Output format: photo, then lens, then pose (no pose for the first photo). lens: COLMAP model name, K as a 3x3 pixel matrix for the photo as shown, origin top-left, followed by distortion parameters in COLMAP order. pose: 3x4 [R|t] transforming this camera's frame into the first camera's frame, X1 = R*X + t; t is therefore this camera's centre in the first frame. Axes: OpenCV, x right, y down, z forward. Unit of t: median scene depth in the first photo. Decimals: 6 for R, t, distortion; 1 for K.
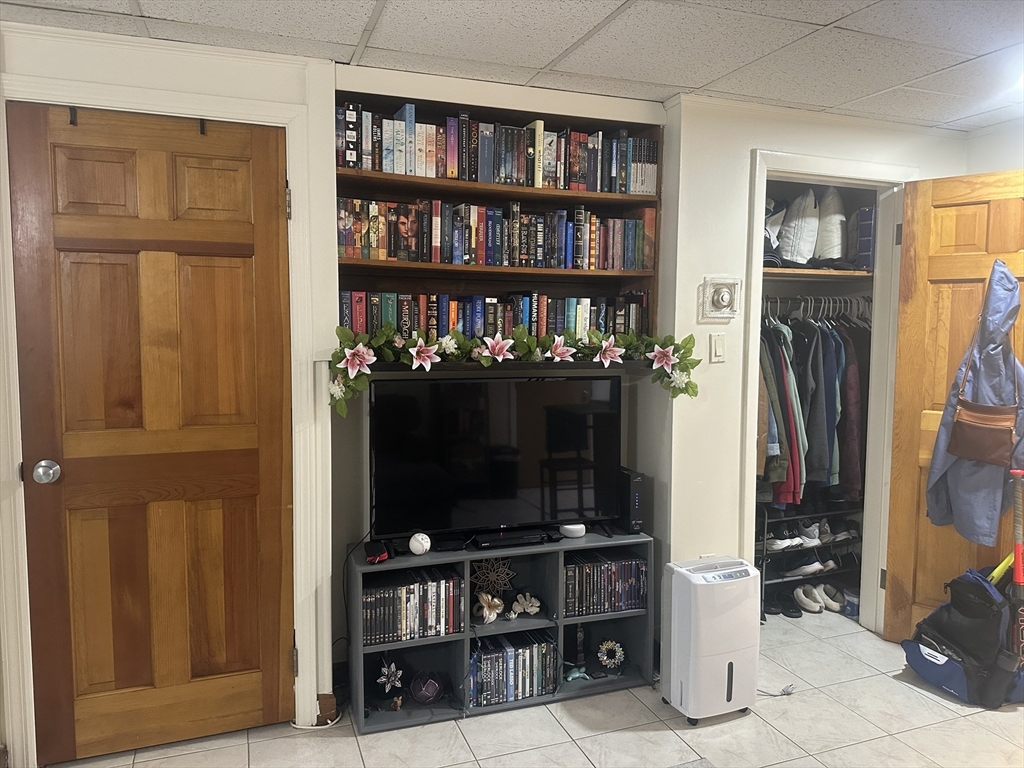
lens RADIAL K [[730.7, 0, 514.2], [0, 730.7, 380.9], [0, 0, 1]] dist [0.094337, -0.144933]
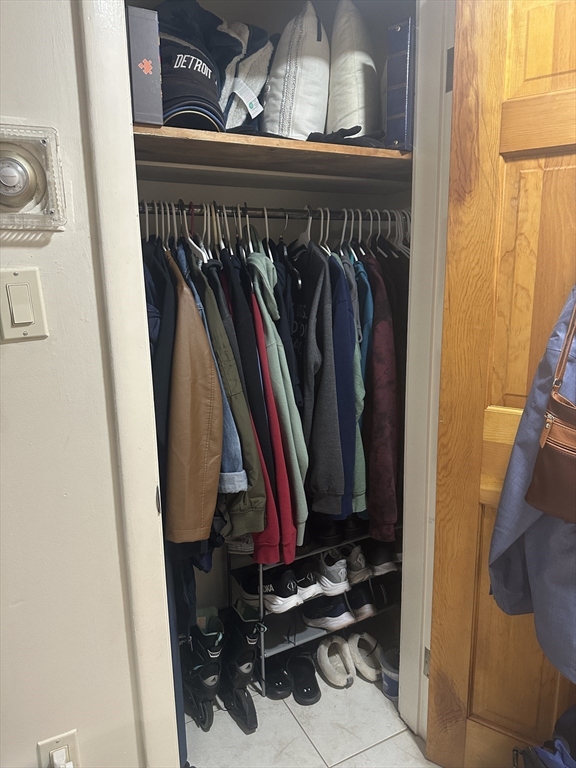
lens RADIAL K [[548.0, 0, 289.7], [0, 548.0, 387.8], [0, 0, 1]] dist [0.094337, -0.144933]
pose [[0.993480, -0.044663, 0.104890, 0.464686], [0.030678, 0.990862, 0.131342, -0.041063], [-0.109797, -0.127268, 0.985773, 0.784682]]
